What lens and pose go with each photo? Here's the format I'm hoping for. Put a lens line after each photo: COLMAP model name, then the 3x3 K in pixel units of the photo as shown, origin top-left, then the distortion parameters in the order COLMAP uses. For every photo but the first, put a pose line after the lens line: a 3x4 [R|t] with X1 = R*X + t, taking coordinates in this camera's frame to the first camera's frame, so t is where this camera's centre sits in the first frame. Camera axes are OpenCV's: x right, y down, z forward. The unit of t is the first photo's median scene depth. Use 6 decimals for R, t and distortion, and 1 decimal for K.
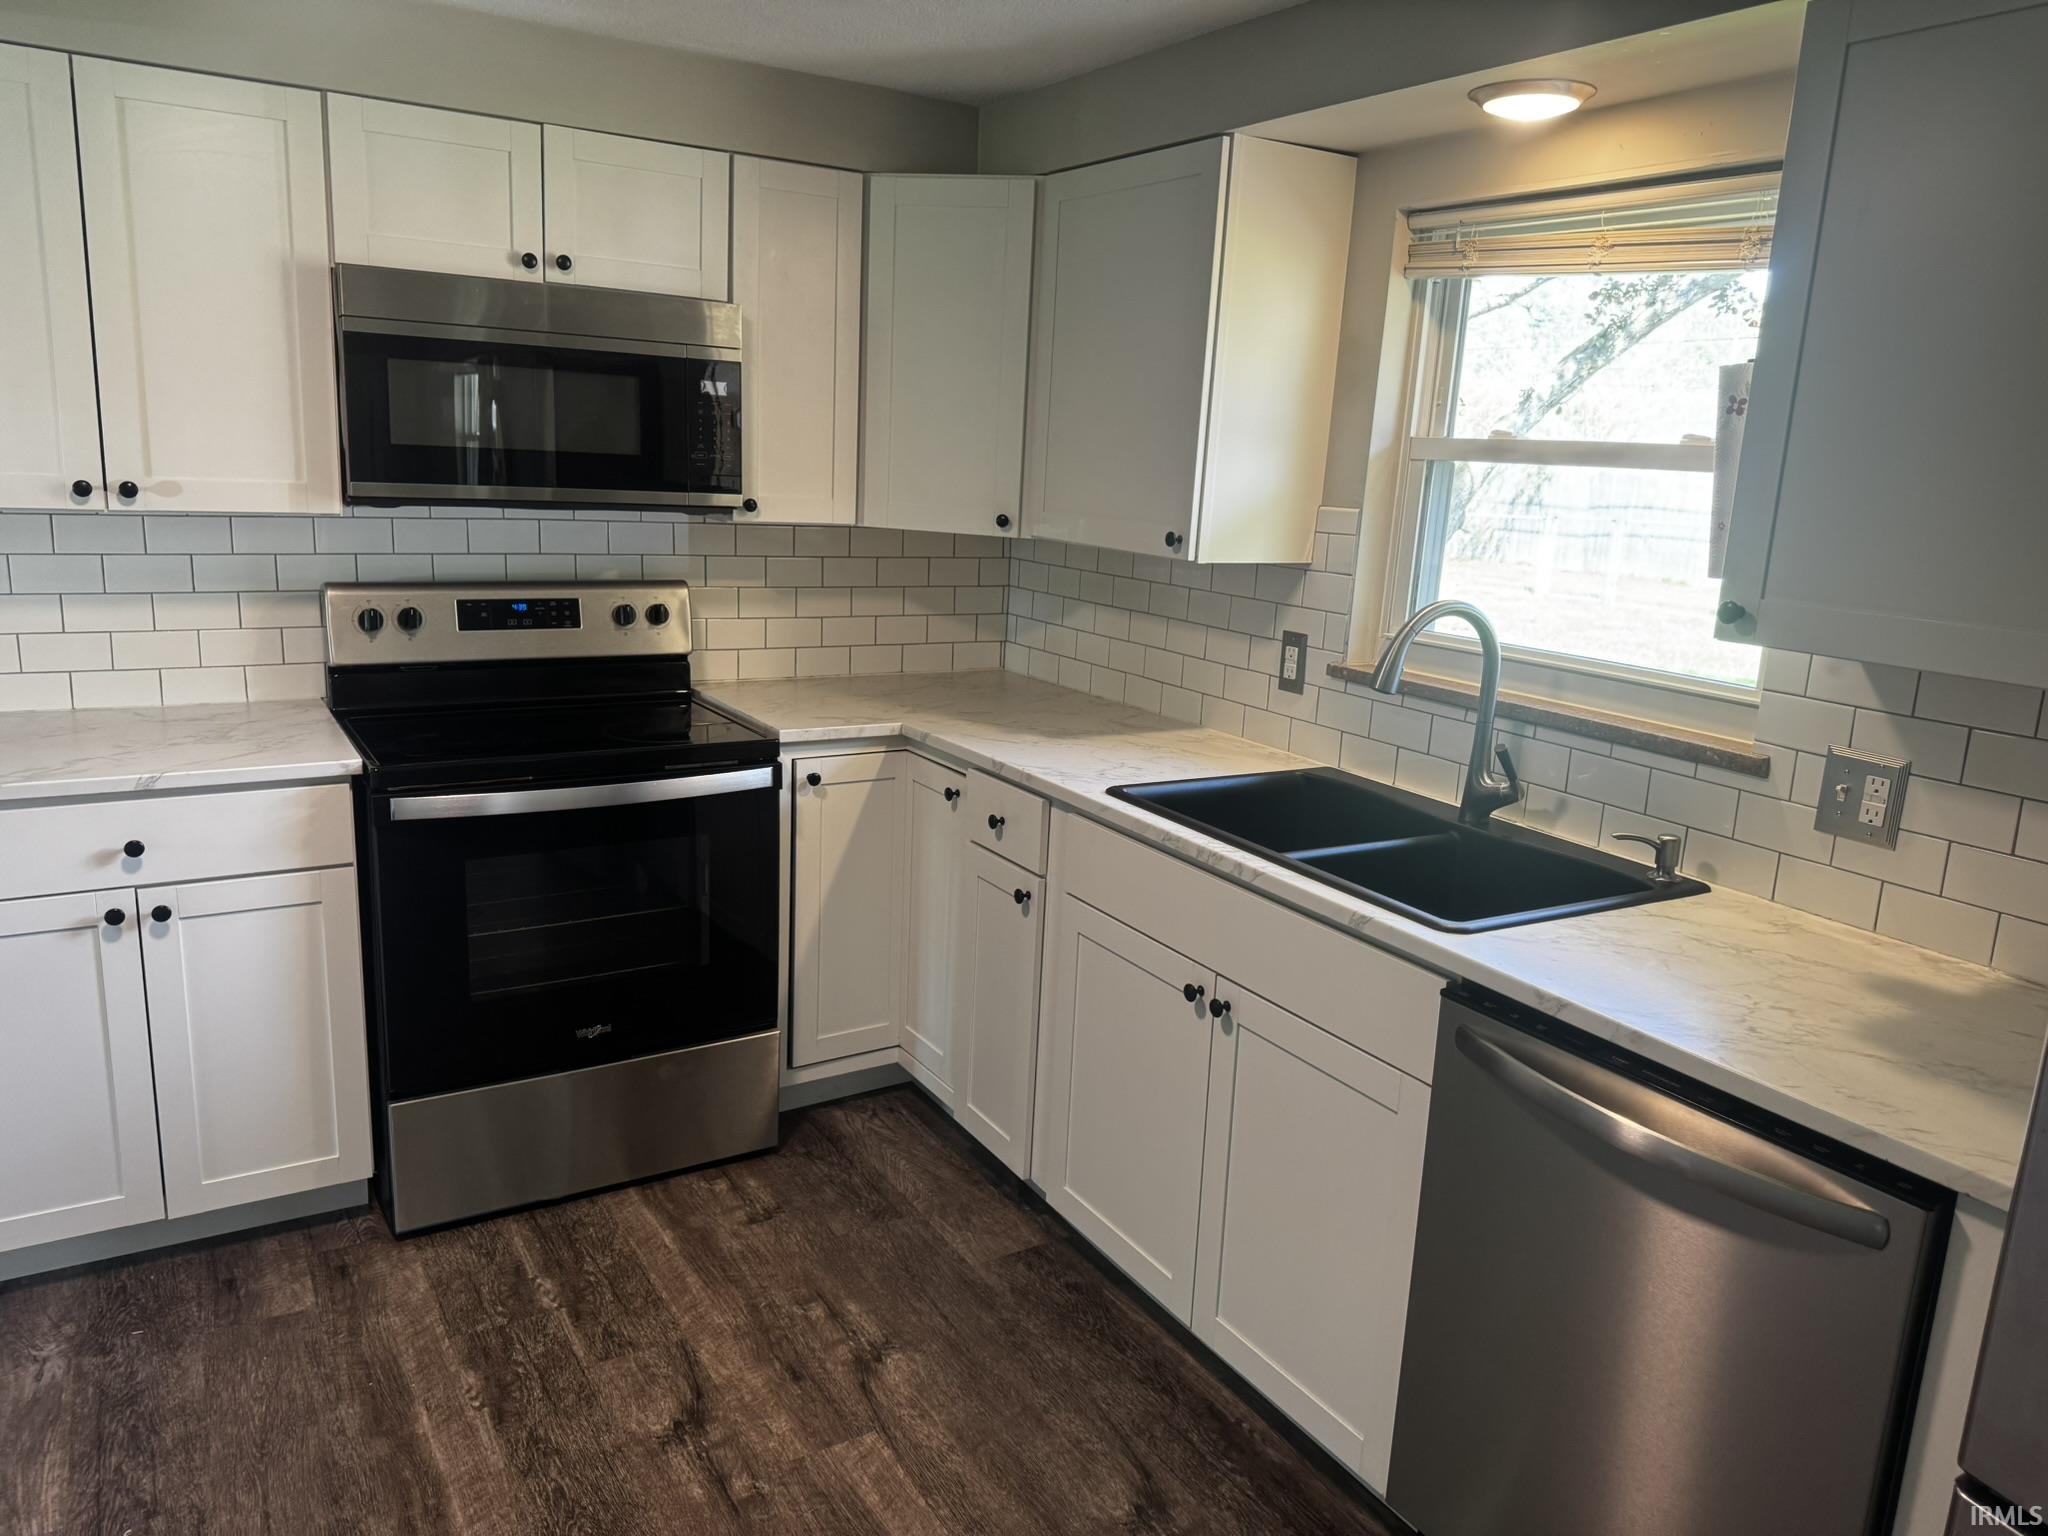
lens RADIAL K [[1444.8, 0, 1045.6], [0, 1444.8, 765.9], [0, 0, 1]] dist [0.070651, -0.095412]
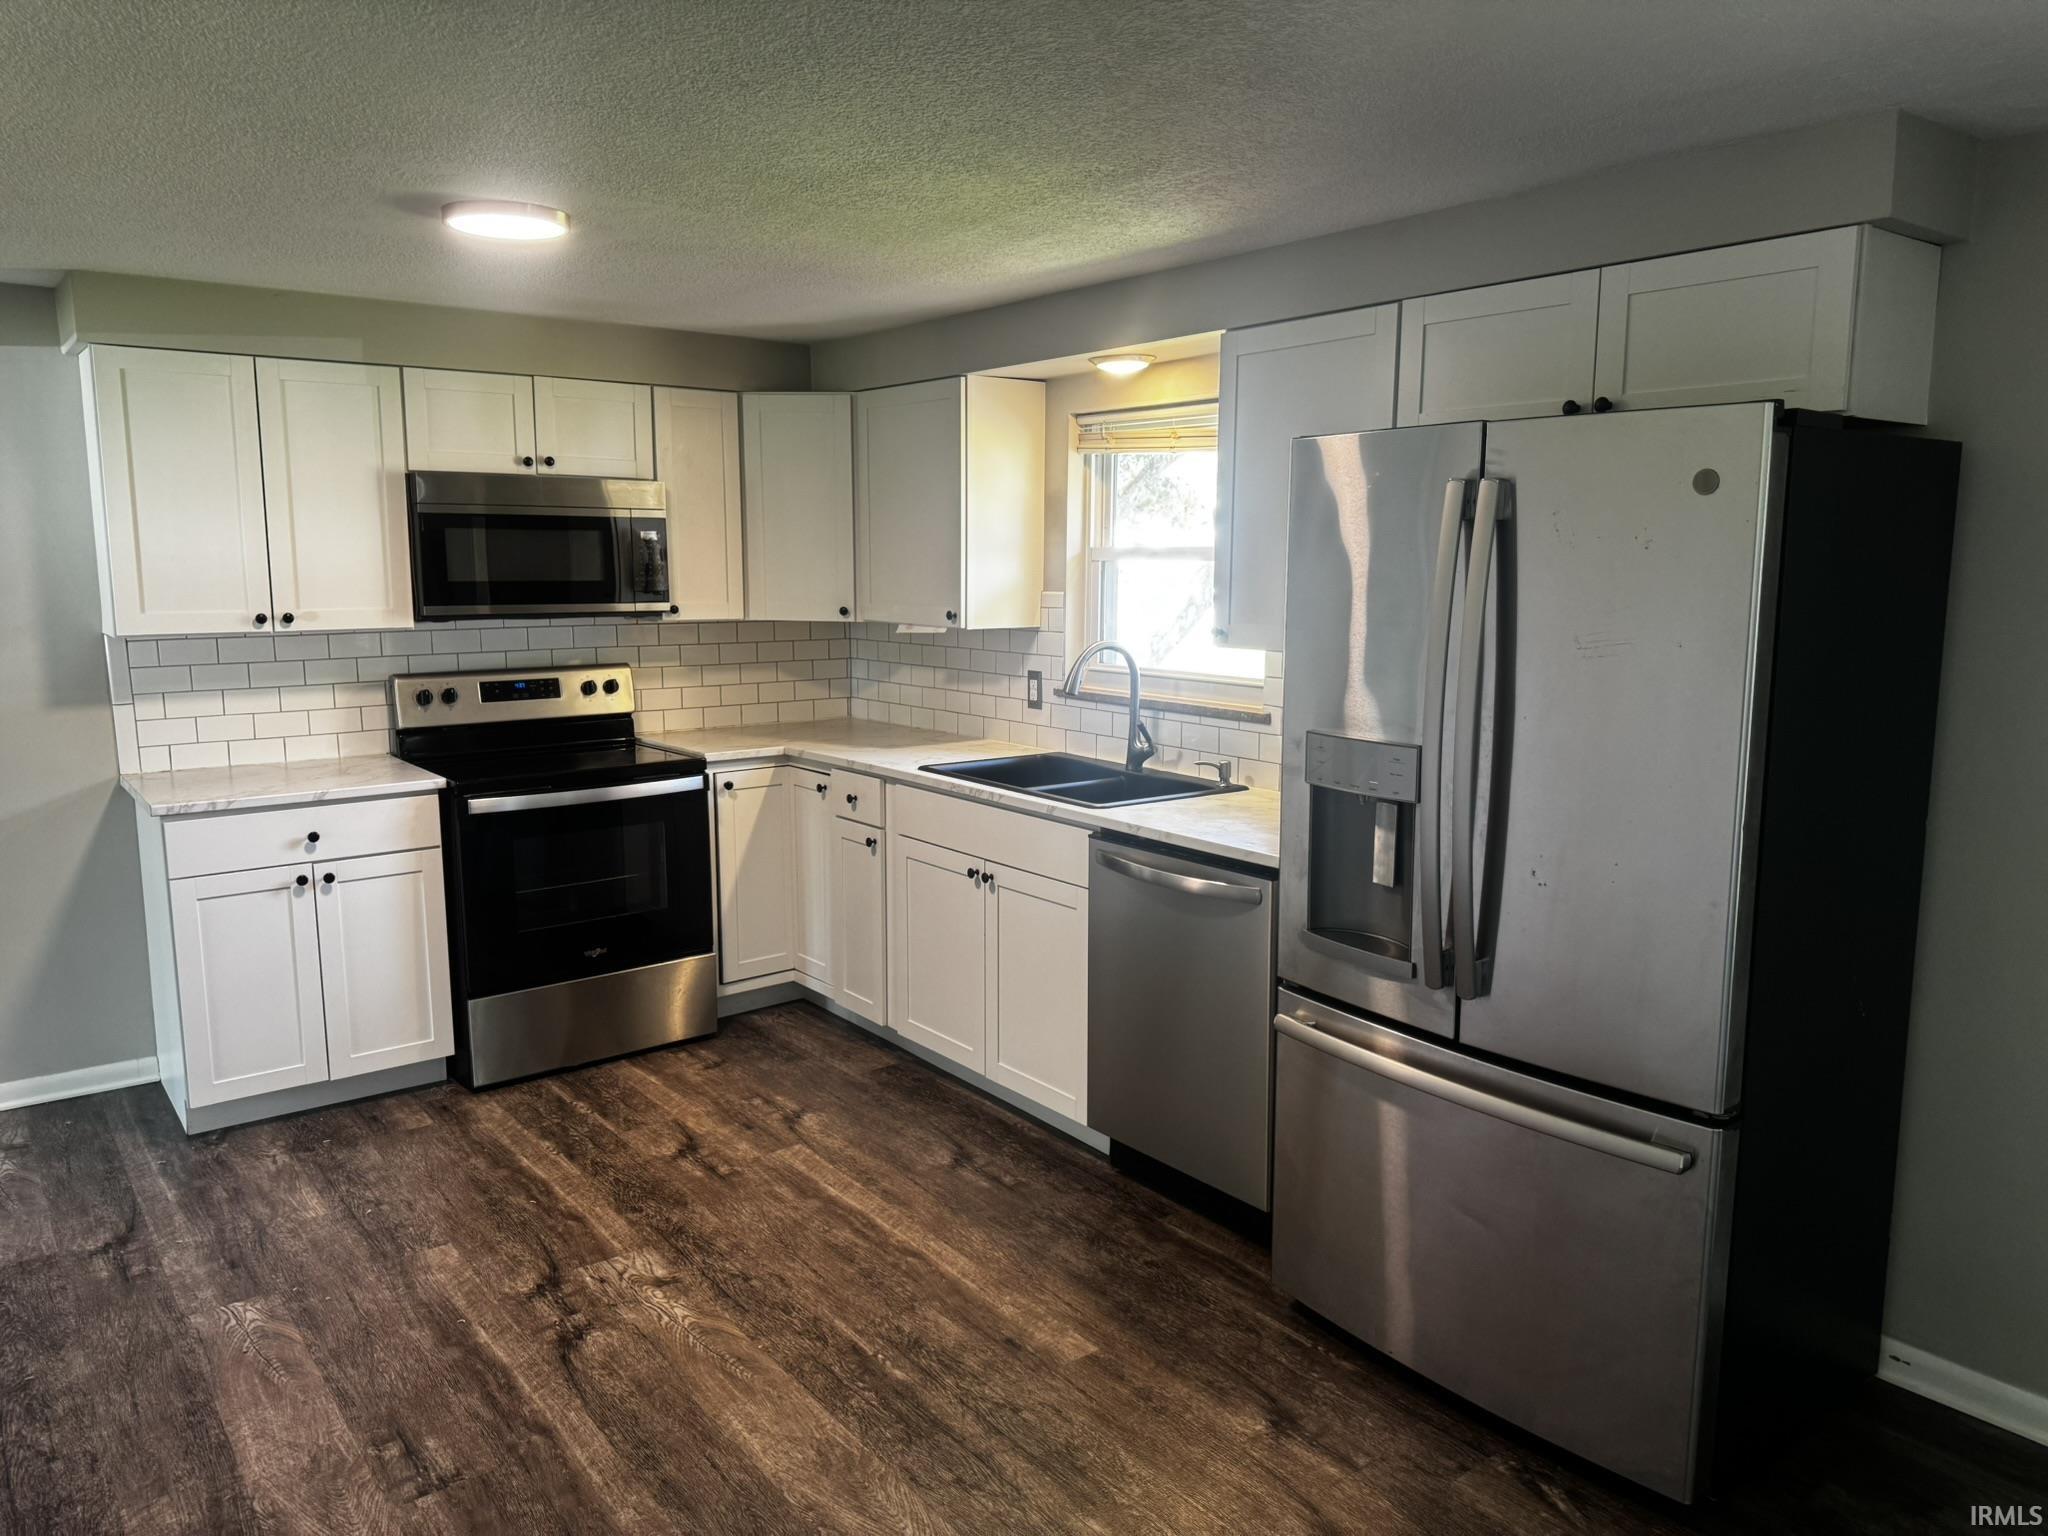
lens RADIAL K [[1444.8, 0, 1040.7], [0, 1444.8, 772.6], [0, 0, 1]] dist [0.070651, -0.095412]
pose [[0.993106, -0.063323, 0.098645, 0.017810], [0.069340, 0.995858, -0.058807, 0.122102], [-0.094512, 0.065242, 0.993384, -0.612809]]
